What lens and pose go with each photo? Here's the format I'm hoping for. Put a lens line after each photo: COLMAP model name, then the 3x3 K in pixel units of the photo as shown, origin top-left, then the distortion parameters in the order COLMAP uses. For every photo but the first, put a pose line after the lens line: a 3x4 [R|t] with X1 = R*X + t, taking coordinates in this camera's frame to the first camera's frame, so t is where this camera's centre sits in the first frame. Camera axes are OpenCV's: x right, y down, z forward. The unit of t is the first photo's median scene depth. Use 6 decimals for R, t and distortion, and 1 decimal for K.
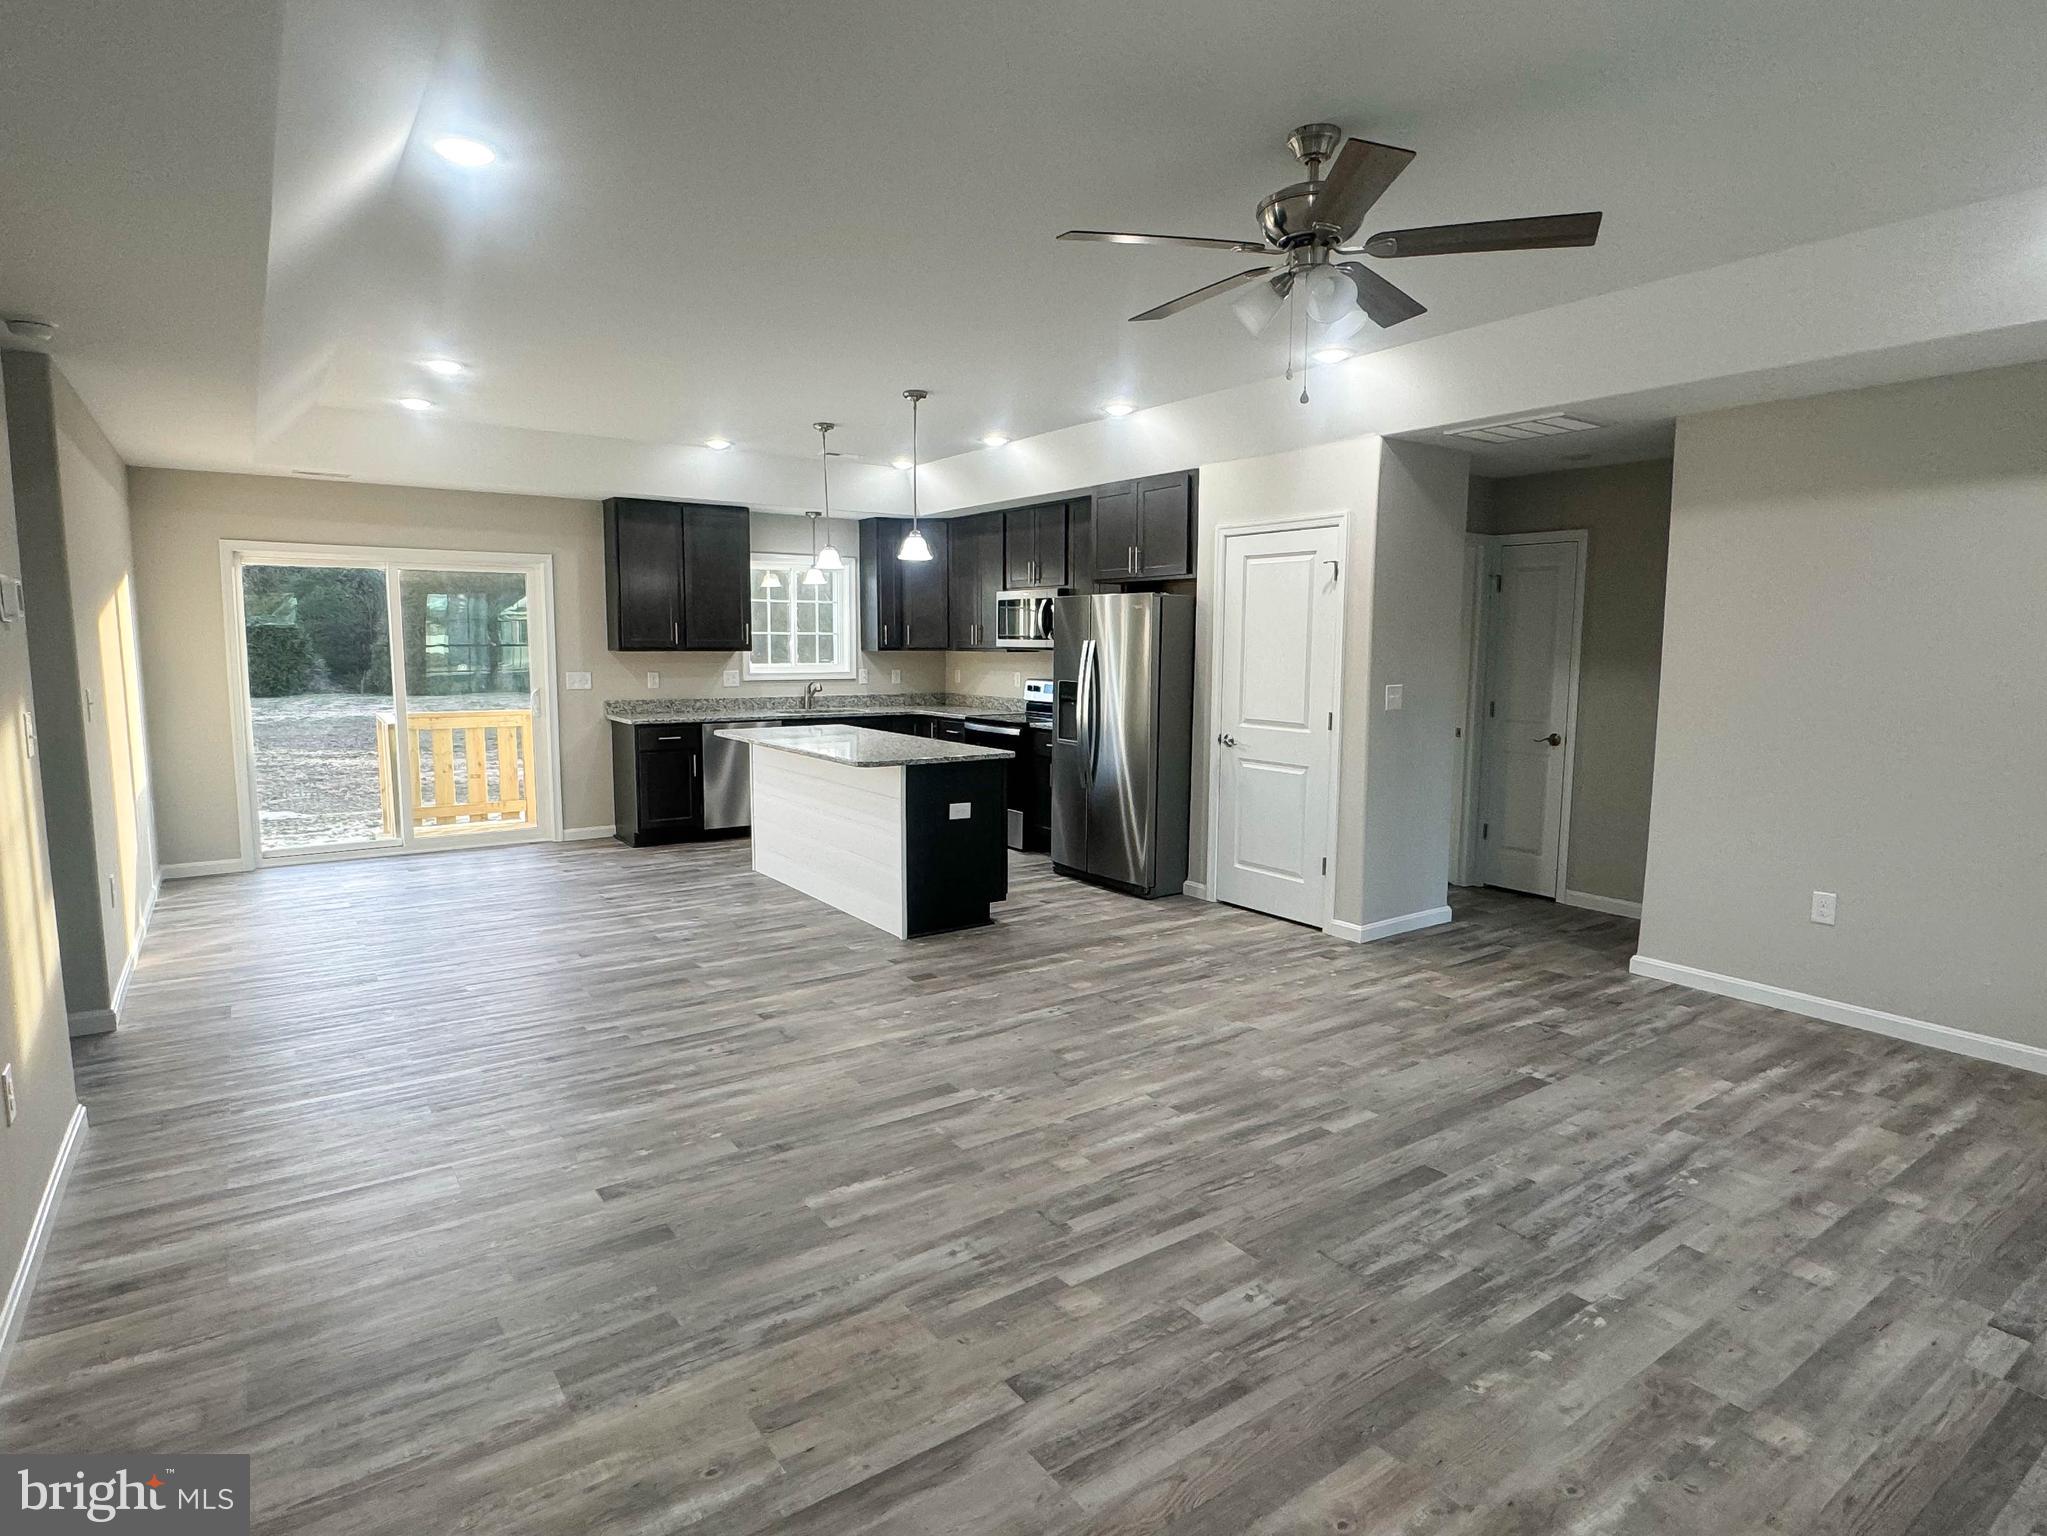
lens RADIAL K [[1083.1, 0, 1014.6], [0, 1083.1, 767.4], [0, 0, 1]] dist [-0.001252, 0.000306]
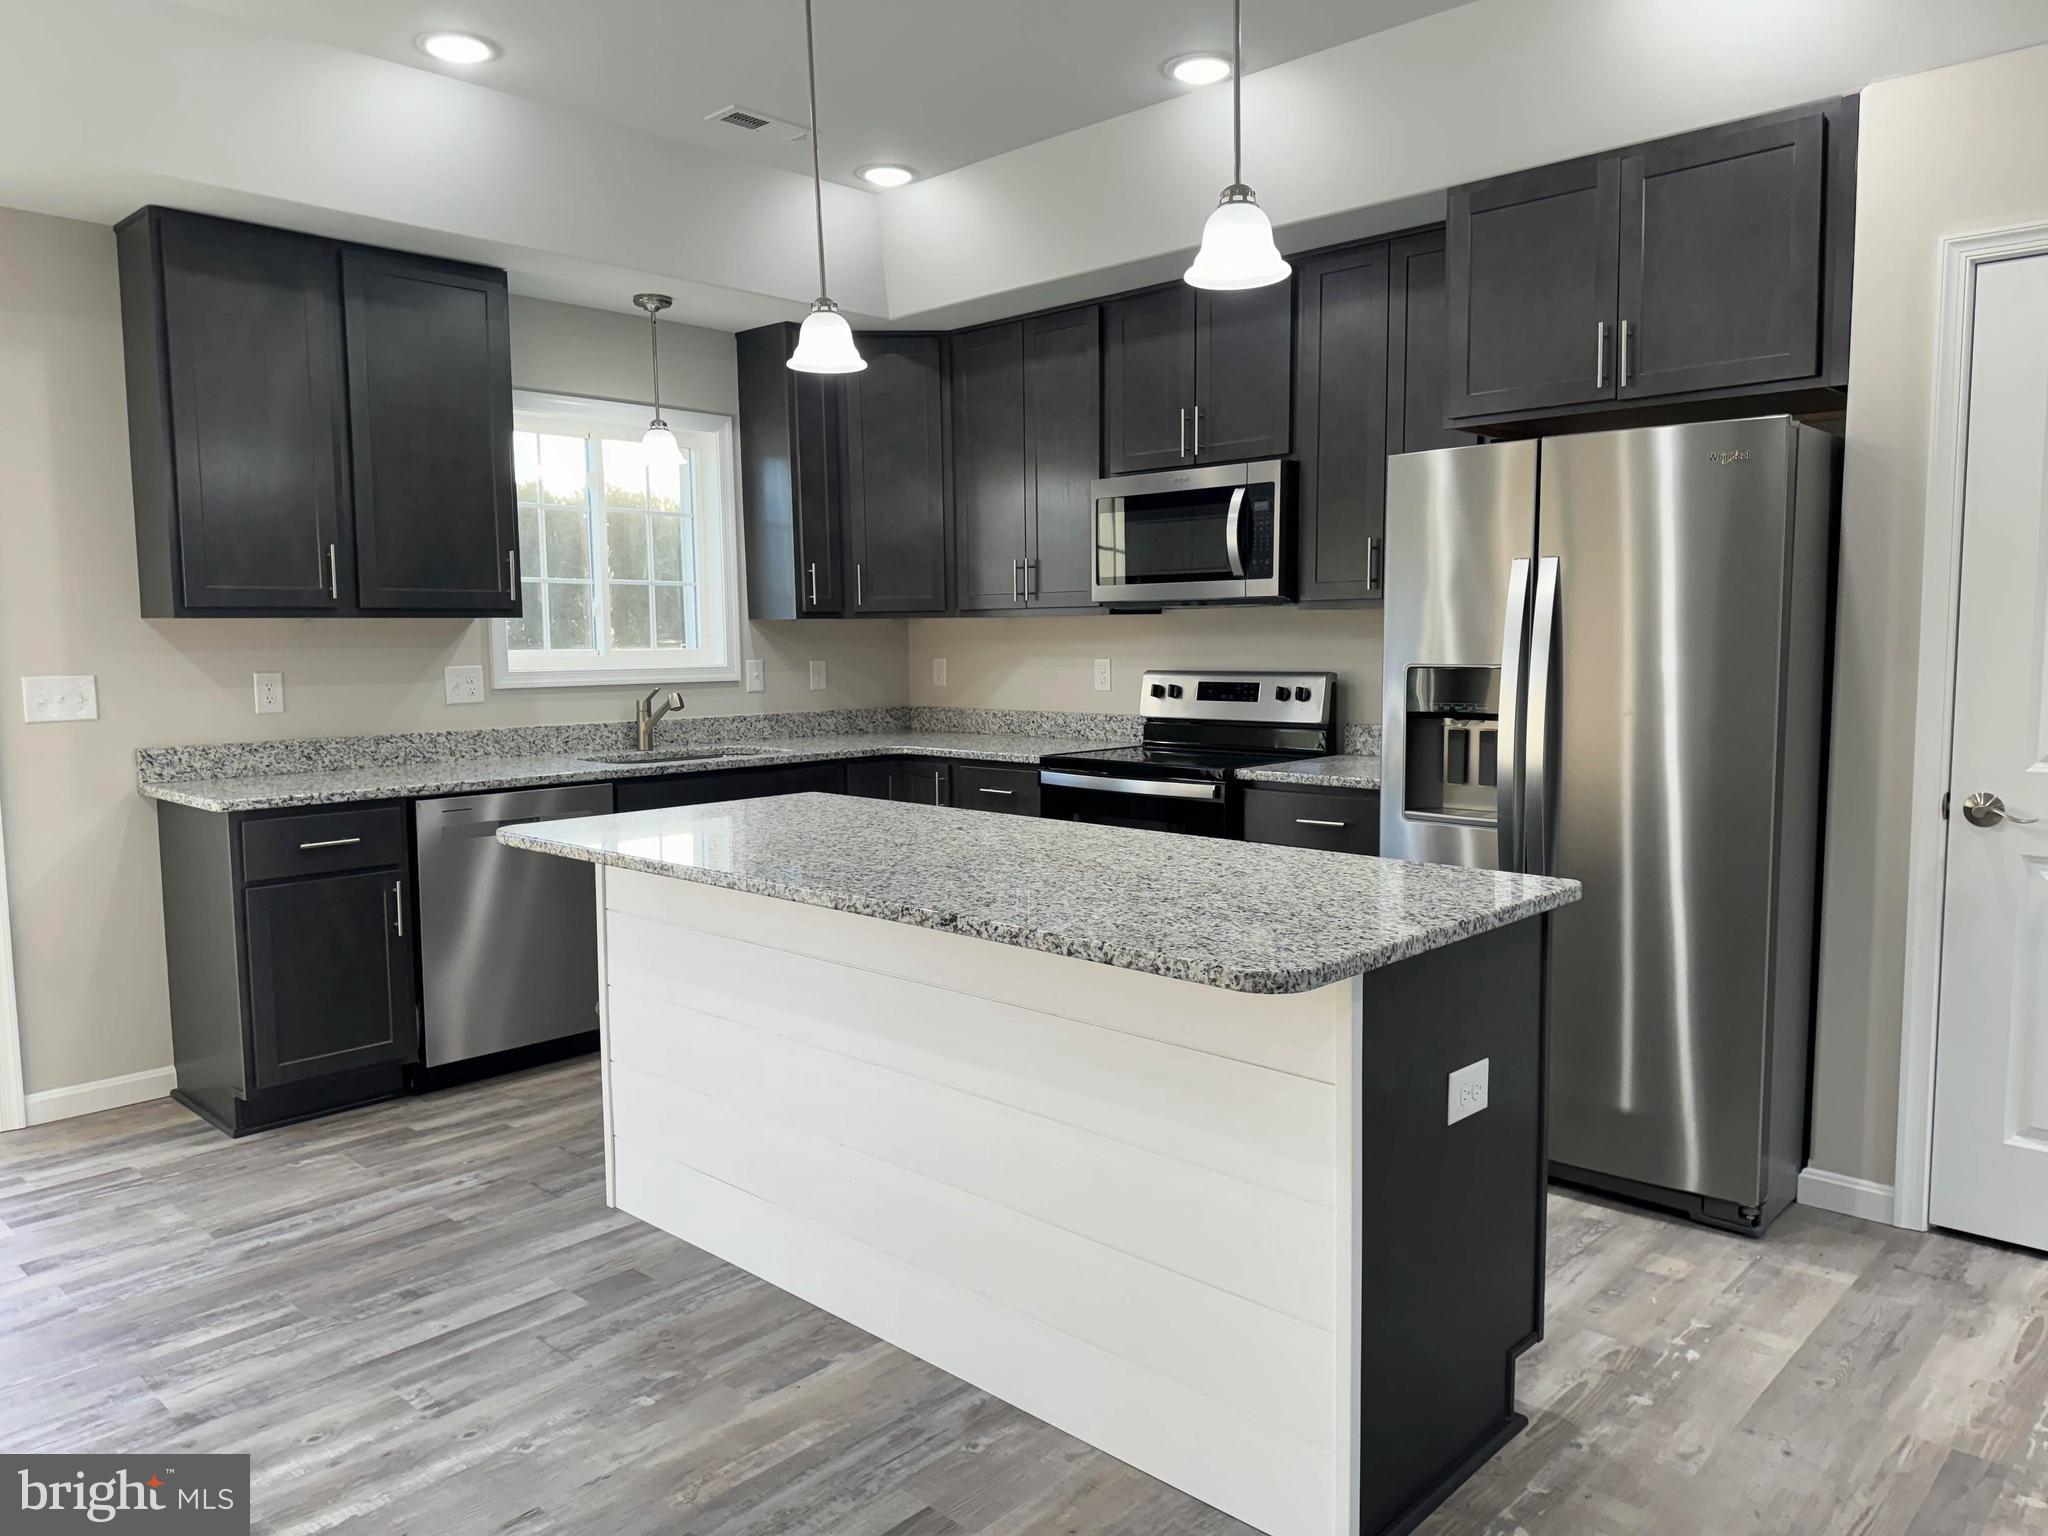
lens RADIAL K [[1417.8, 0, 1033.9], [0, 1417.8, 770.3], [0, 0, 1]] dist [0.008510, -0.004415]
pose [[0.978005, -0.034949, 0.205631, -0.160879], [0.039394, 0.999069, -0.017563, -0.030401], [-0.204826, 0.025278, 0.978472, 0.415758]]
